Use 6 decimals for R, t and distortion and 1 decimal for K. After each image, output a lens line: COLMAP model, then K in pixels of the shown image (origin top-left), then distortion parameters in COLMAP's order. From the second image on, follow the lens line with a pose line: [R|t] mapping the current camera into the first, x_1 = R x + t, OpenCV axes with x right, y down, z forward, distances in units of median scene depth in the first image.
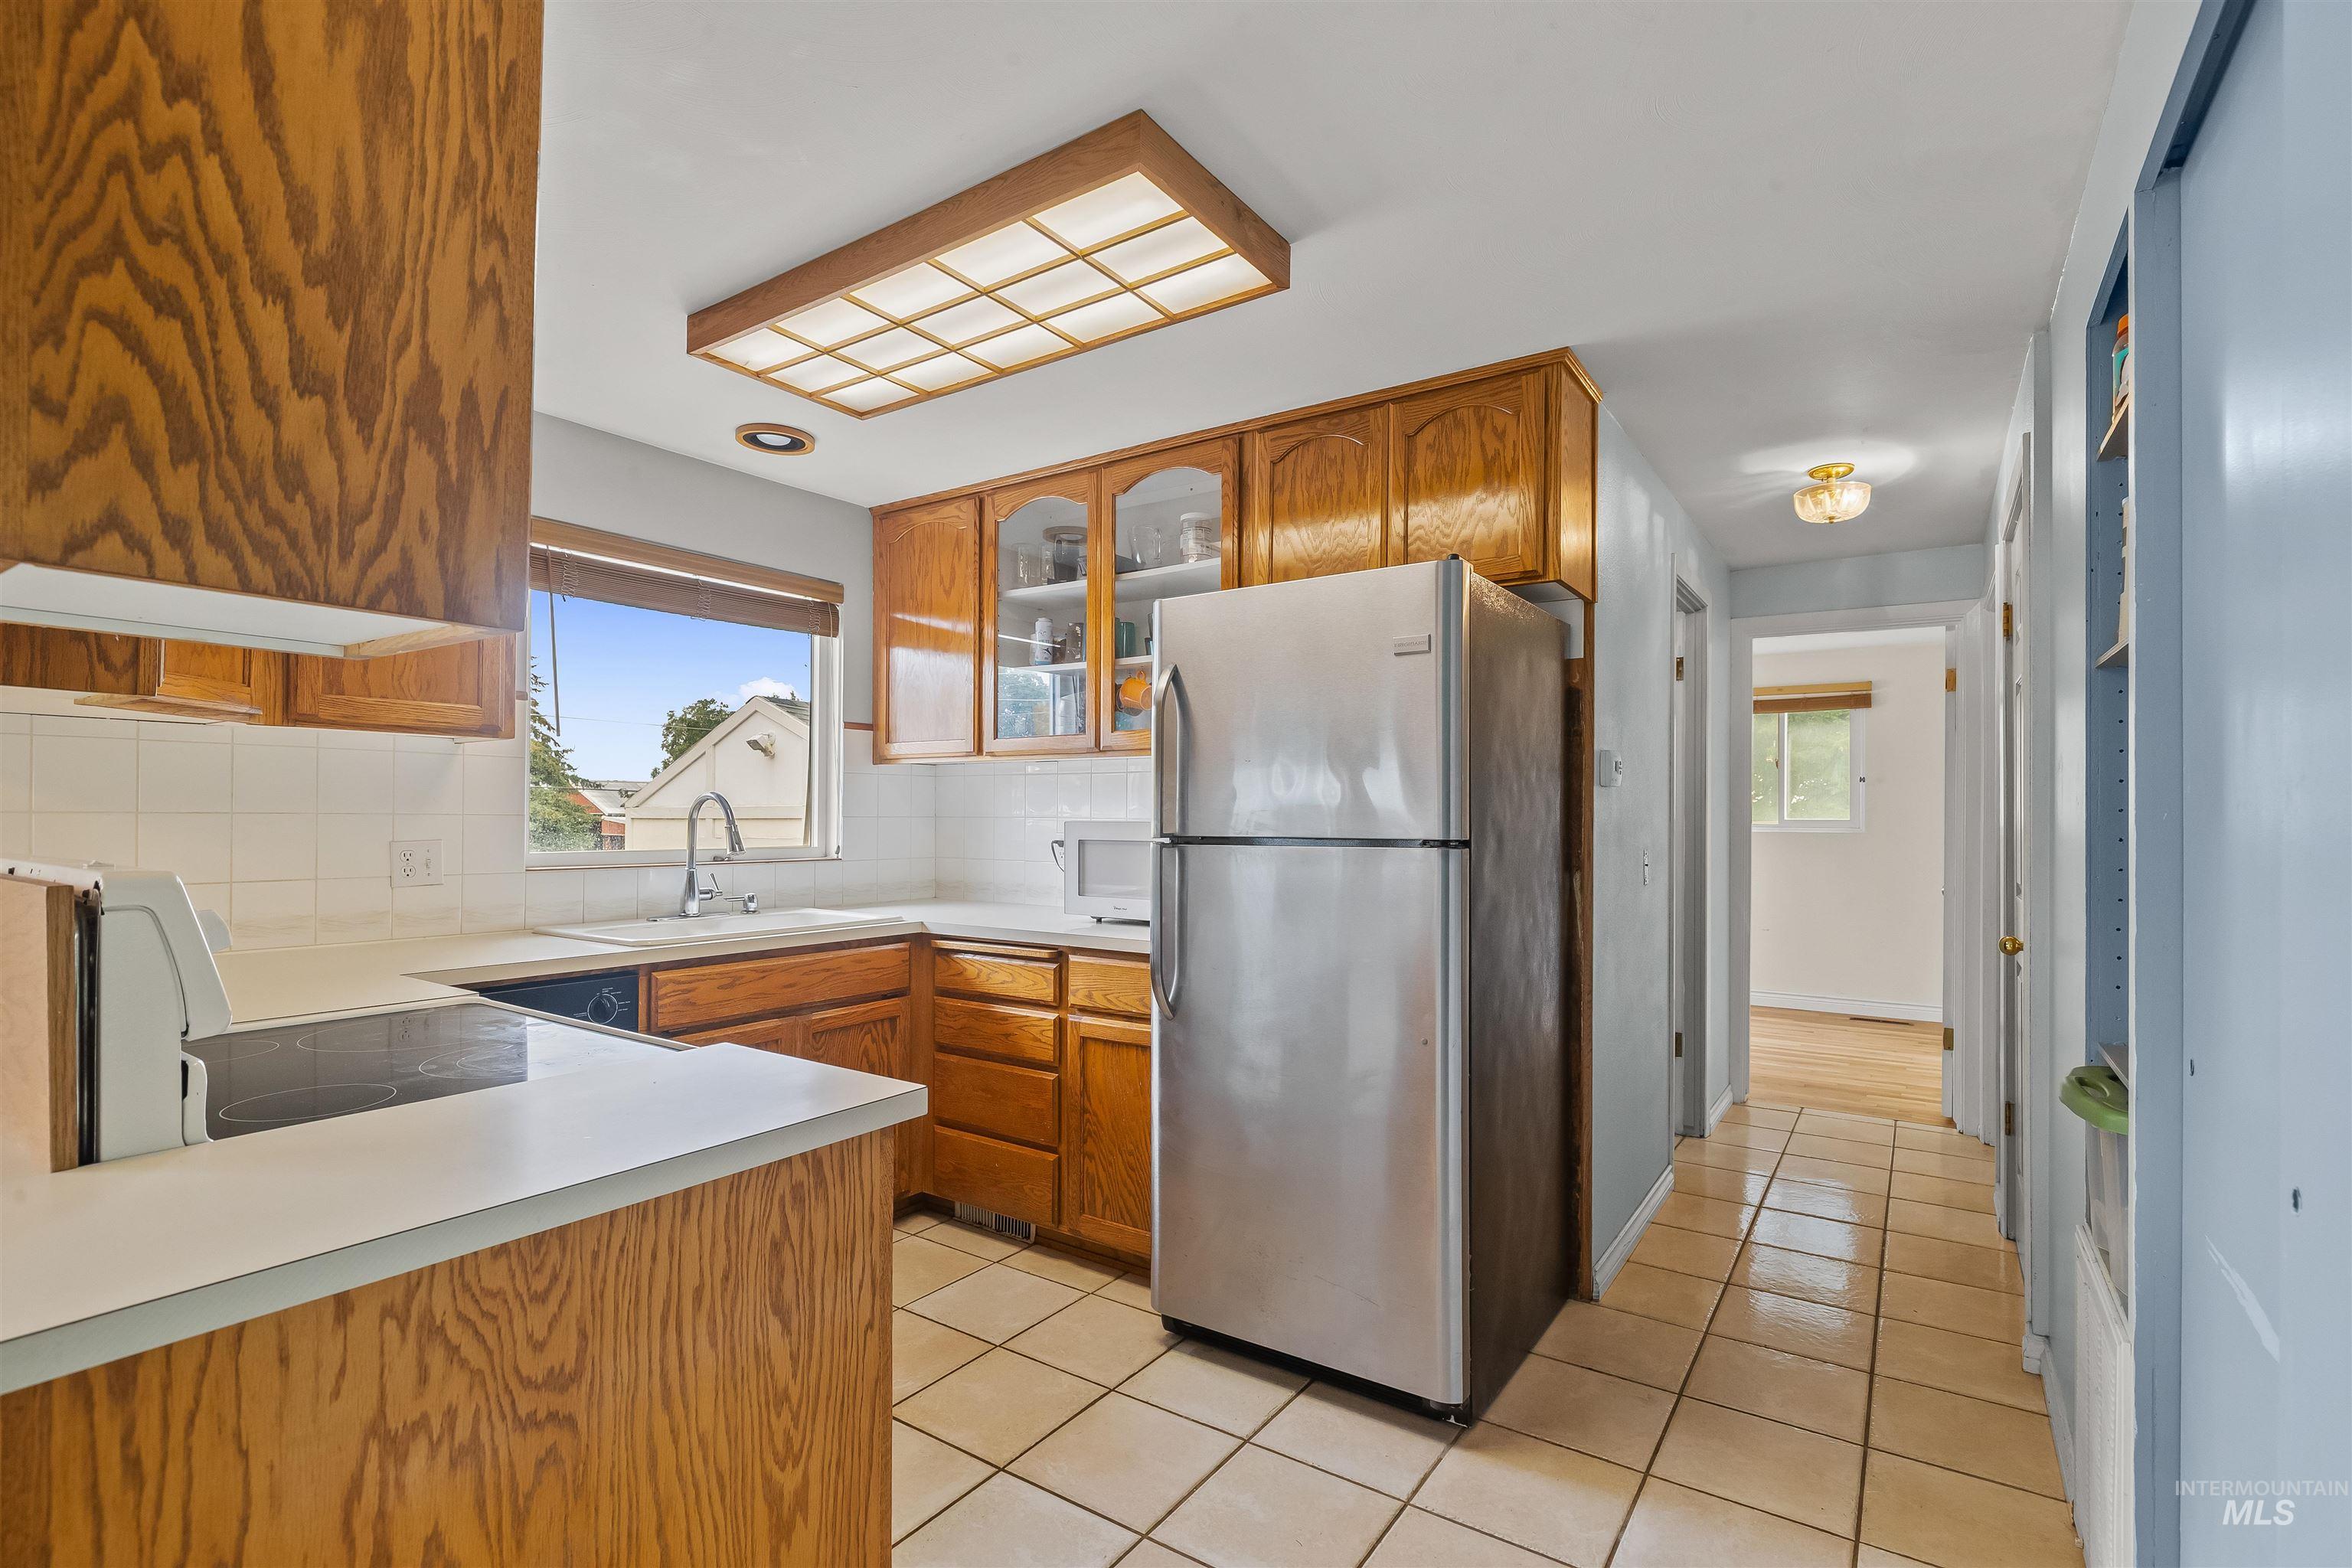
lens RADIAL K [[1076.3, 0, 1188.3], [0, 1076.3, 809.1], [0, 0, 1]] dist [-0.003141, 0.001614]
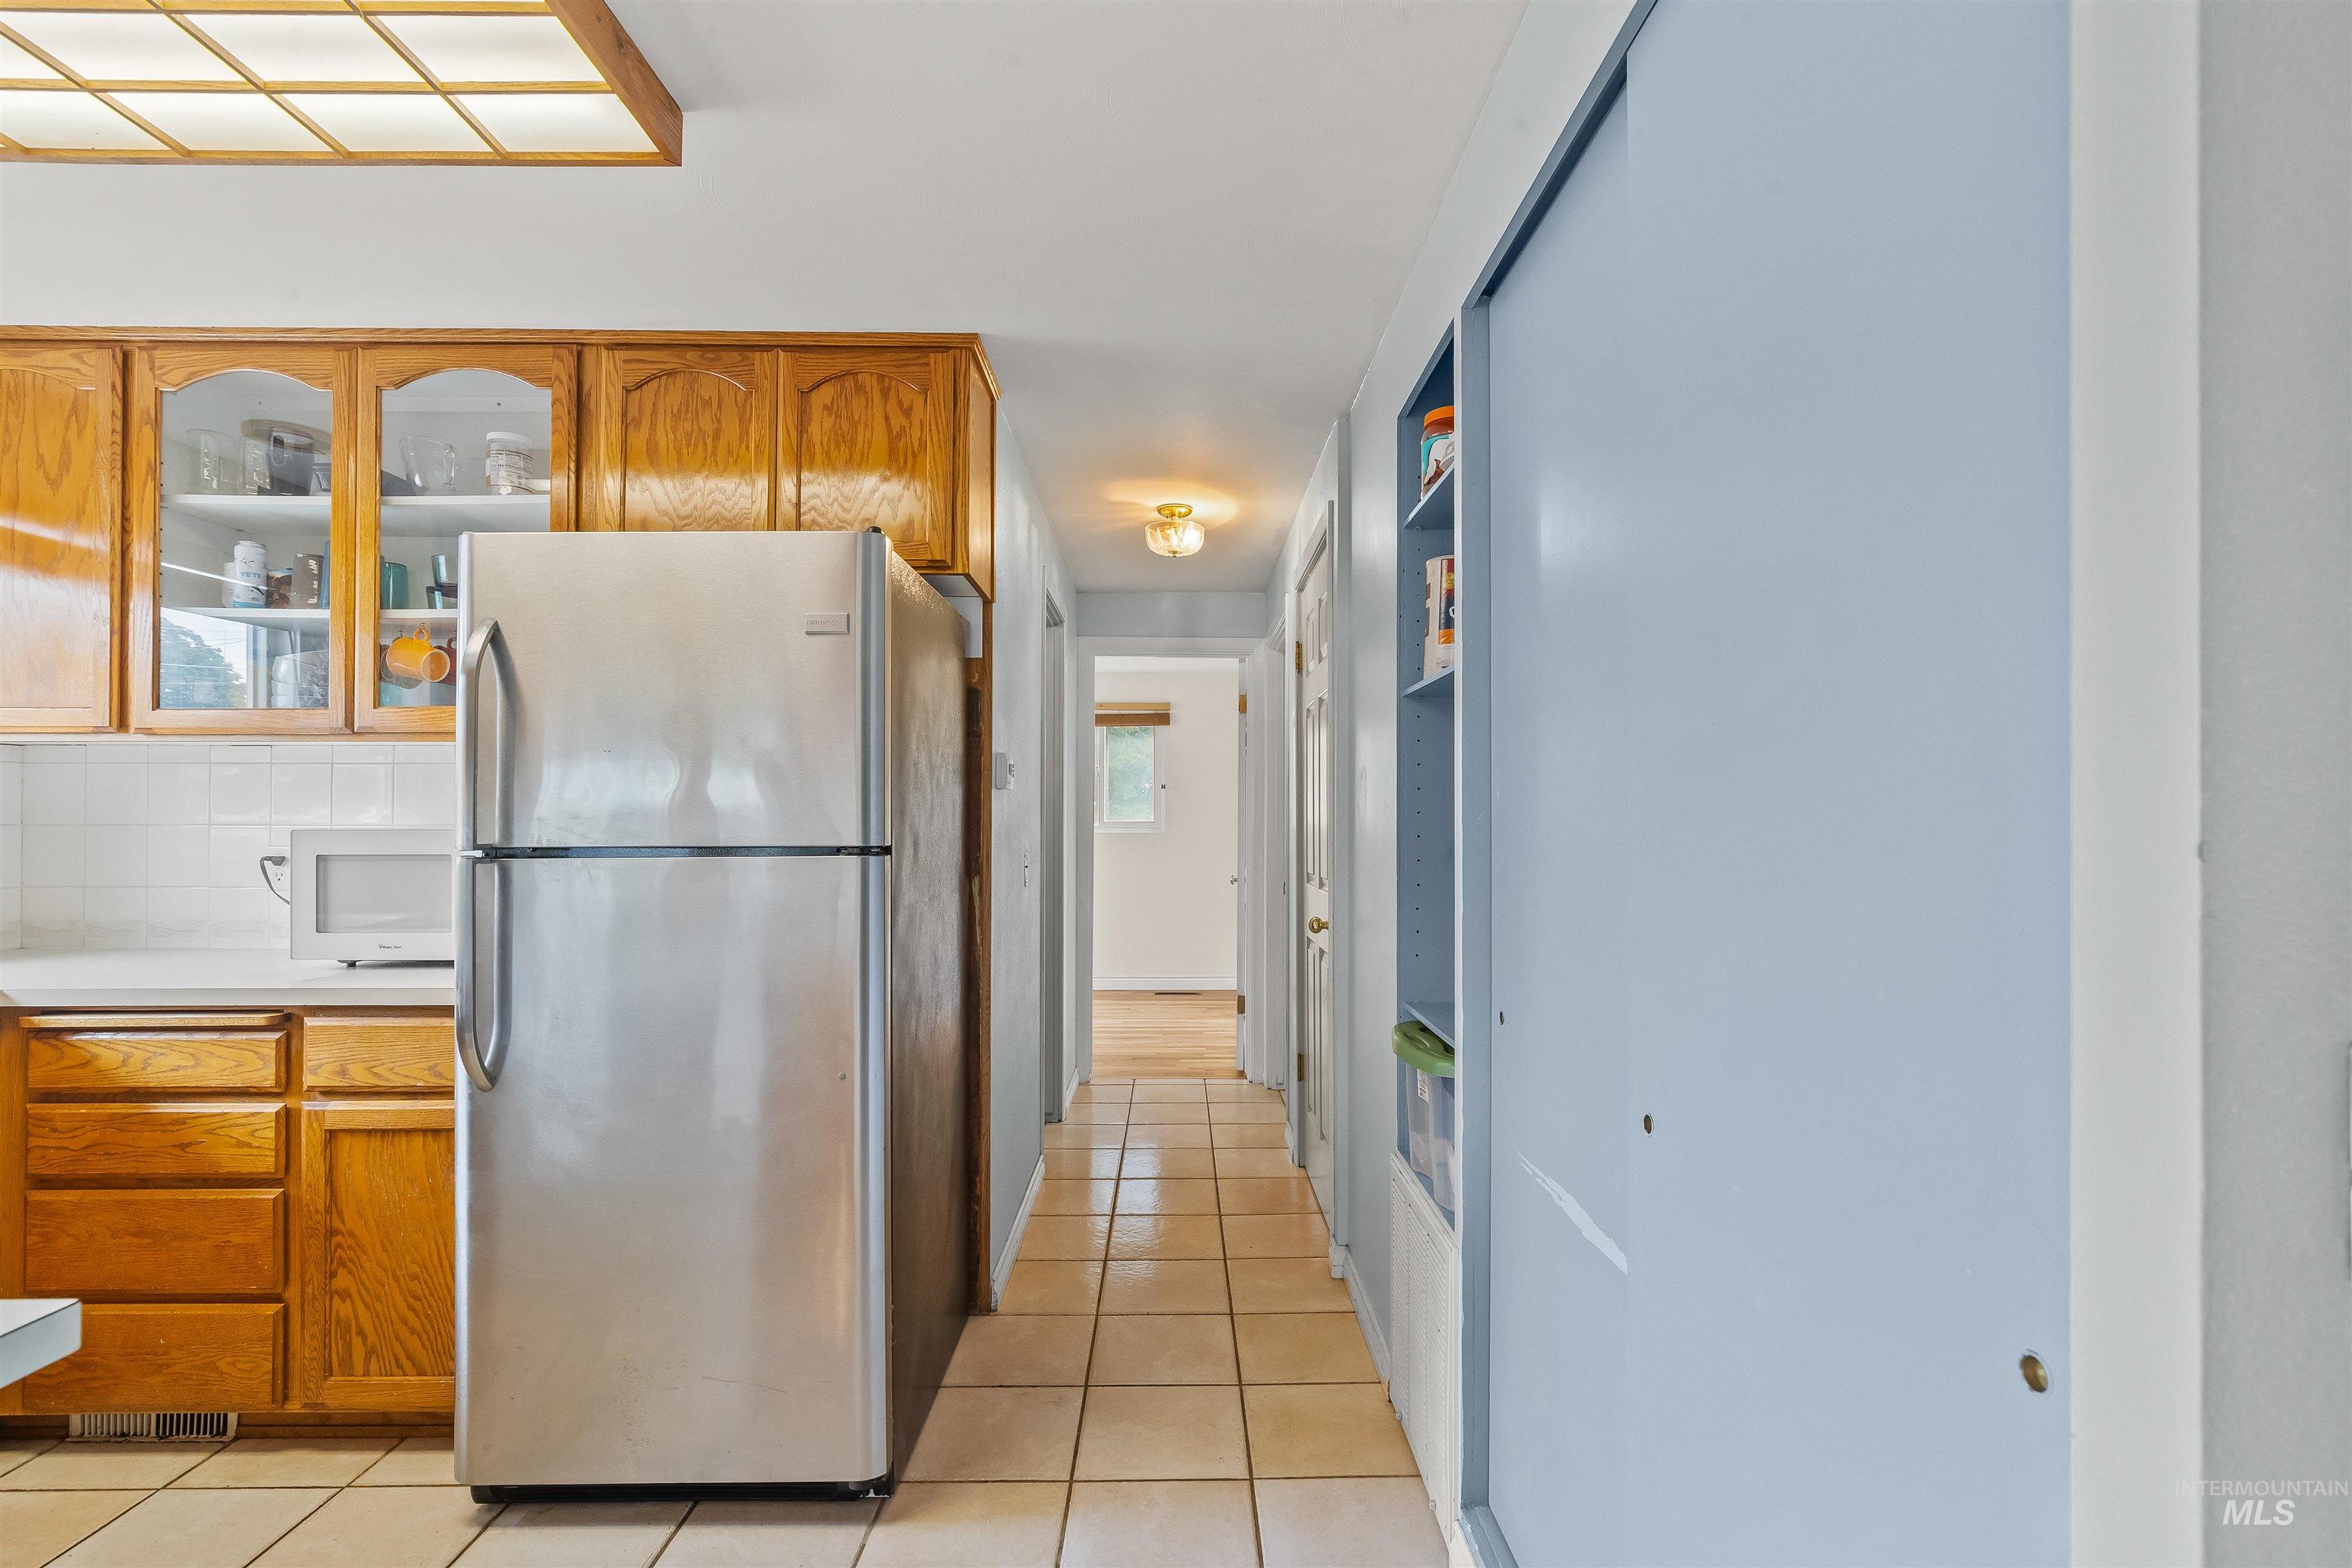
lens RADIAL K [[1076.3, 0, 1188.3], [0, 1076.3, 809.1], [0, 0, 1]] dist [-0.003141, 0.001614]
pose [[0.821357, 0.000802, 0.570414, -0.035689], [0.001050, 0.999995, -0.002918, 0.000496], [-0.570414, 0.002995, 0.821352, 0.082721]]
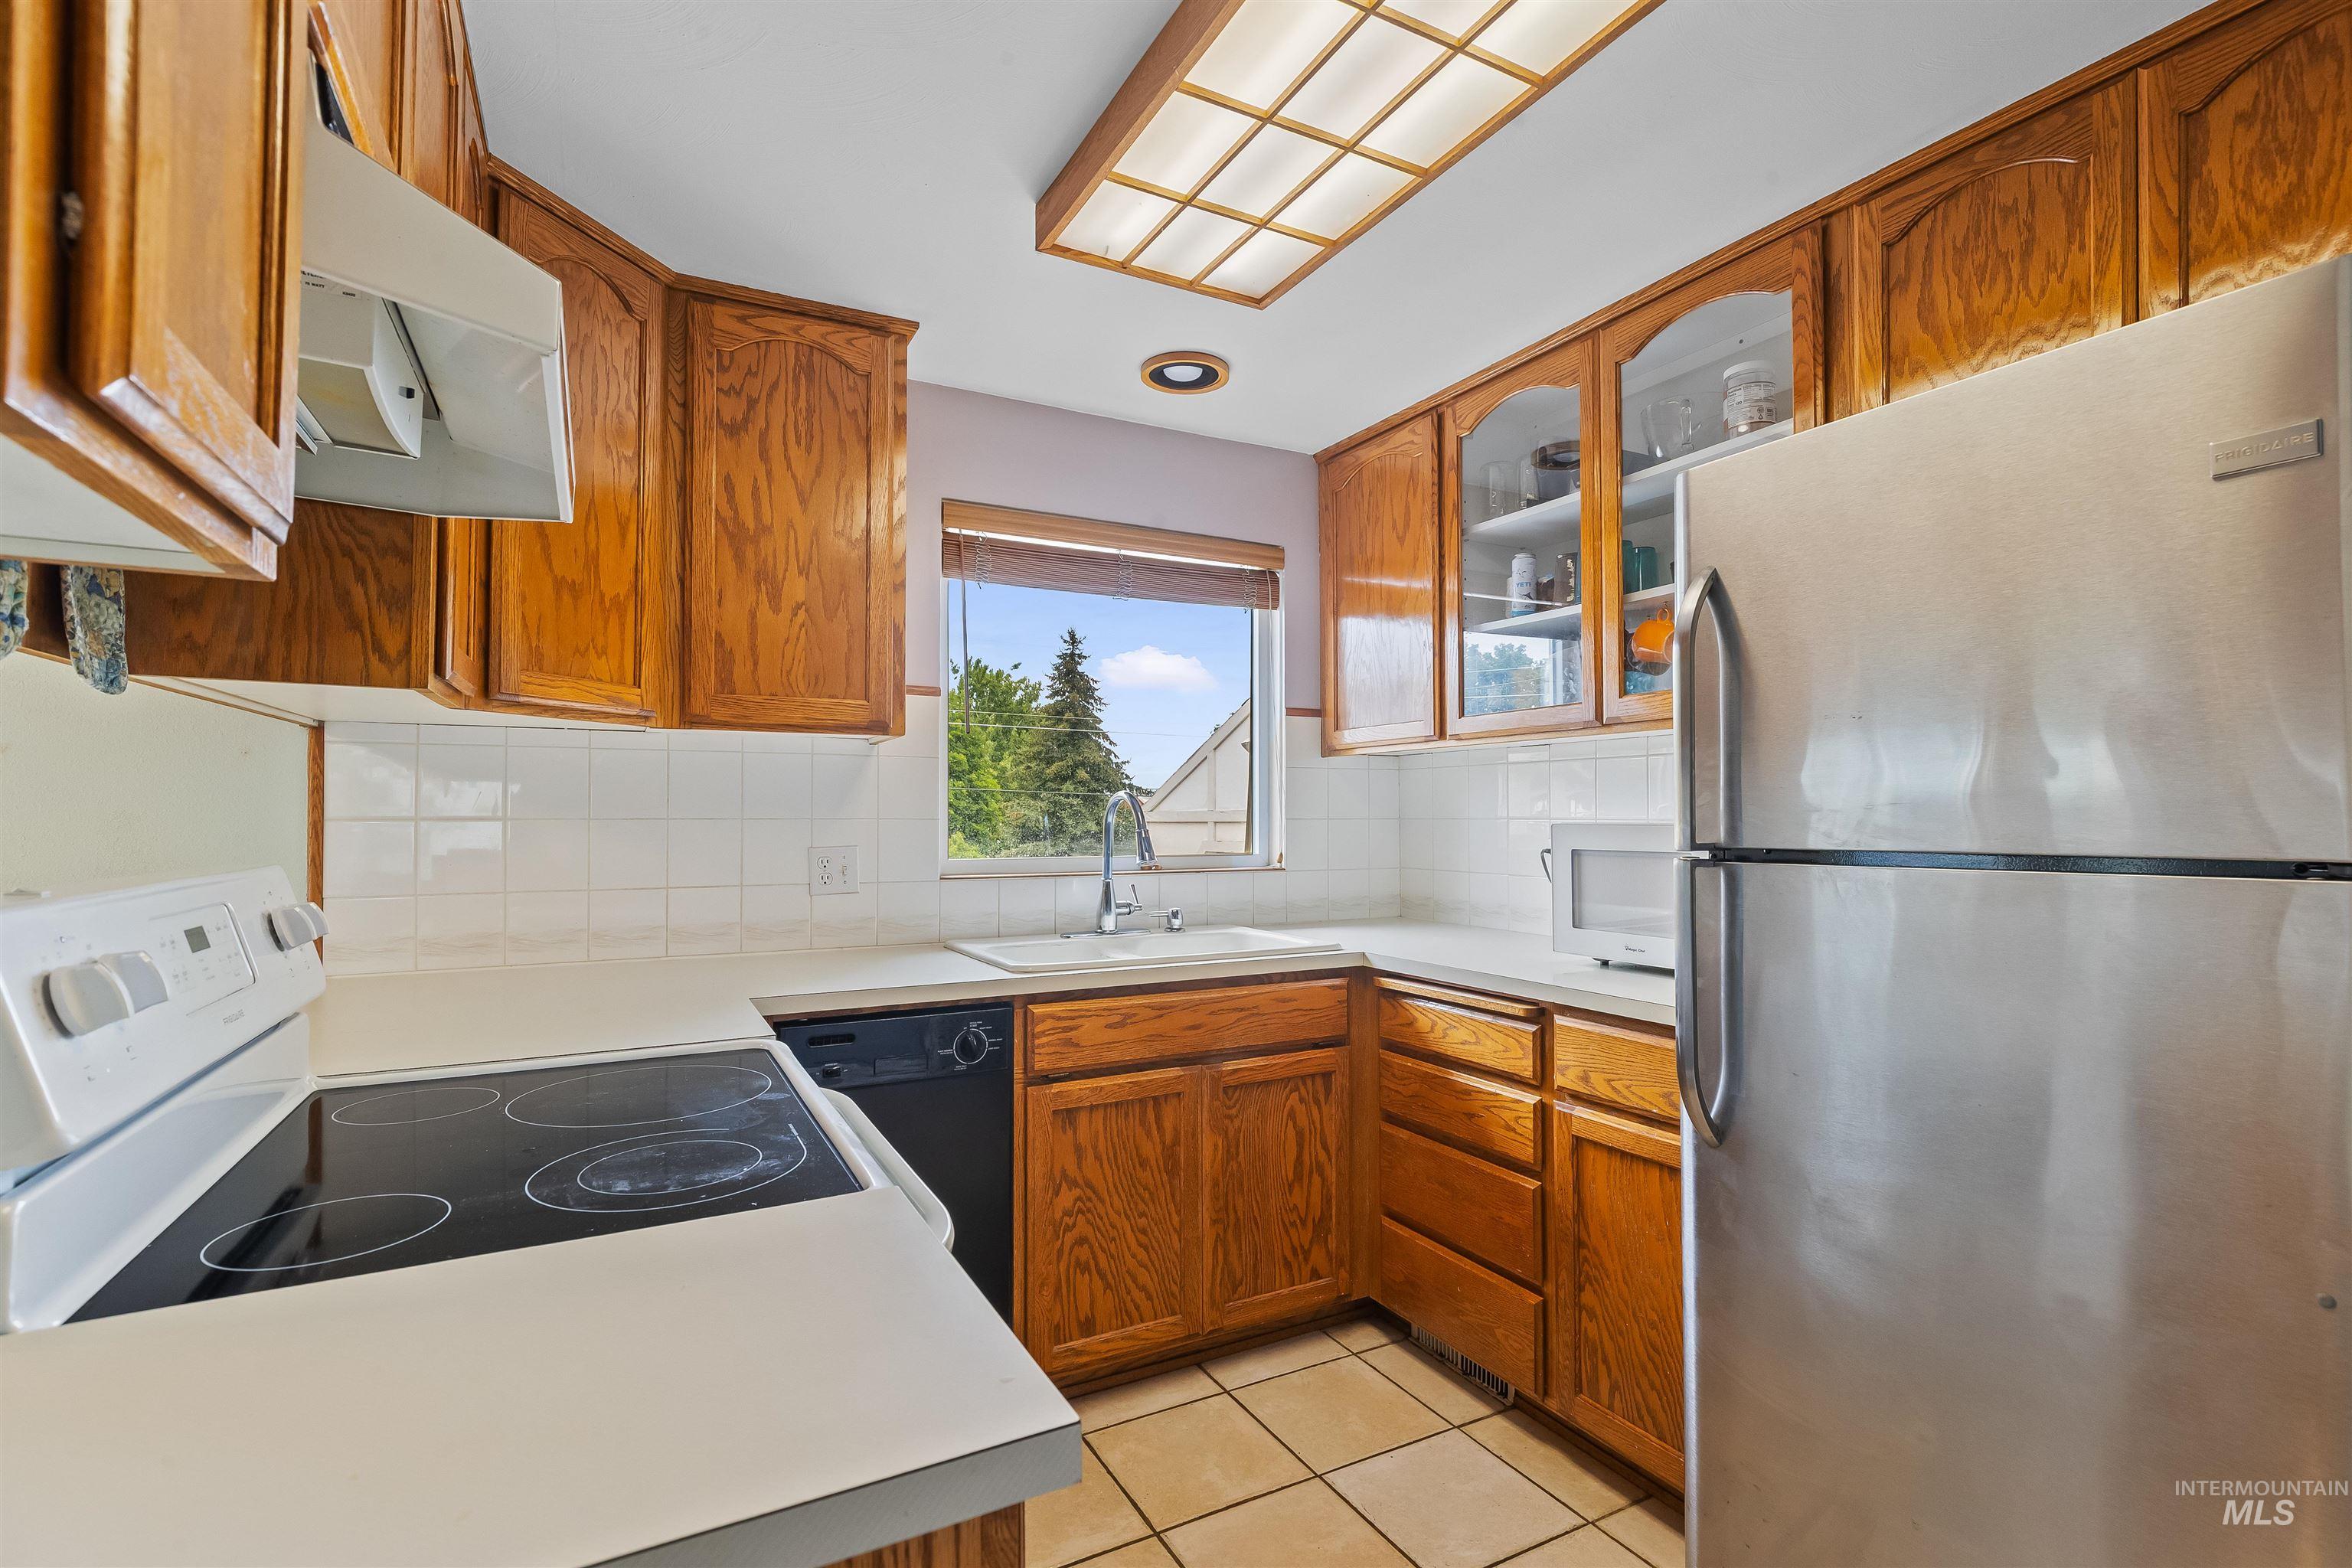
lens RADIAL K [[1081.0, 0, 1176.2], [0, 1081.0, 796.1], [0, 0, 1]] dist [-0.003846, 0.001756]
pose [[0.883527, -0.014864, -0.468144, 0.002993], [0.008542, 0.999841, -0.015624, 0.001824], [0.468302, 0.009805, 0.883514, 0.256513]]
